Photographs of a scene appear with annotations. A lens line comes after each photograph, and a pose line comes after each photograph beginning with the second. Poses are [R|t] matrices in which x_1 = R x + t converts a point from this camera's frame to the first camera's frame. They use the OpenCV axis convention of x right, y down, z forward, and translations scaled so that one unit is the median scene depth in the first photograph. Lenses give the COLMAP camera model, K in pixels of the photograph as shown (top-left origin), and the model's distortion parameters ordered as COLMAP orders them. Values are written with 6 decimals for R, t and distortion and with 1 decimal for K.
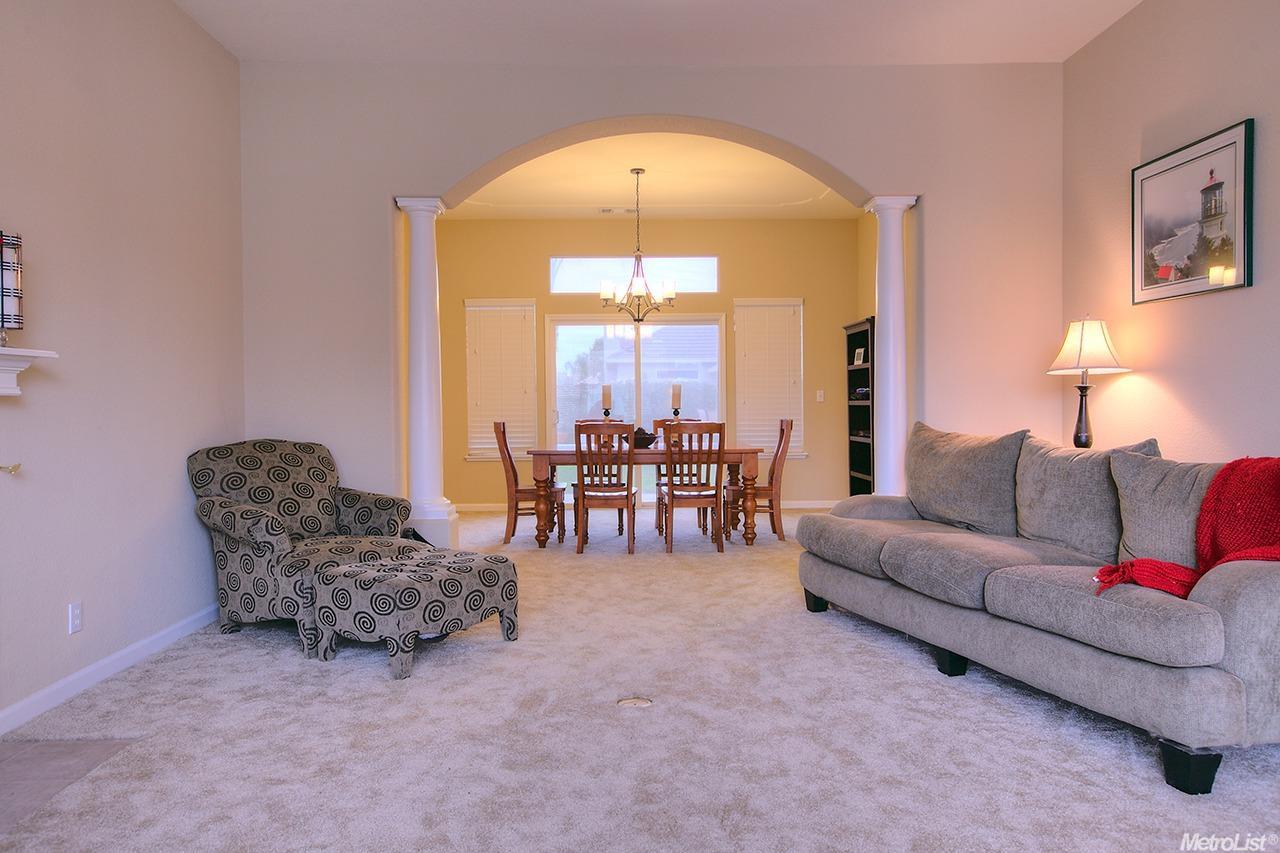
lens RADIAL K [[872.7, 0, 648.0], [0, 872.7, 431.8], [0, 0, 1]] dist [-0.002983, 0.001449]
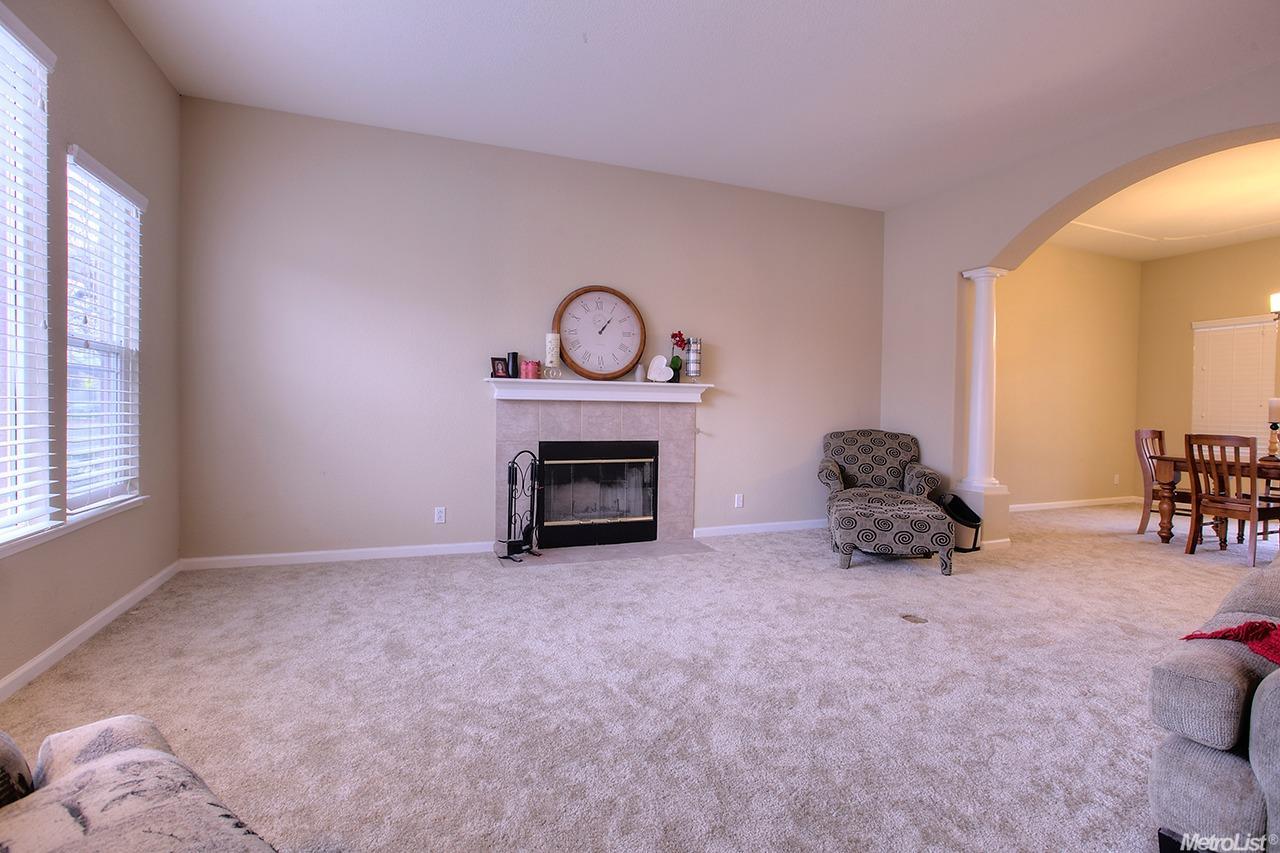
lens RADIAL K [[577.8, 0, 637.0], [0, 577.8, 423.2], [0, 0, 1]] dist [-0.027501, 0.000093]
pose [[0.342098, 0.035785, -0.938983, 0.328806], [-0.047477, 0.998657, 0.020762, -0.003956], [0.938464, 0.037478, 0.343338, 0.114476]]
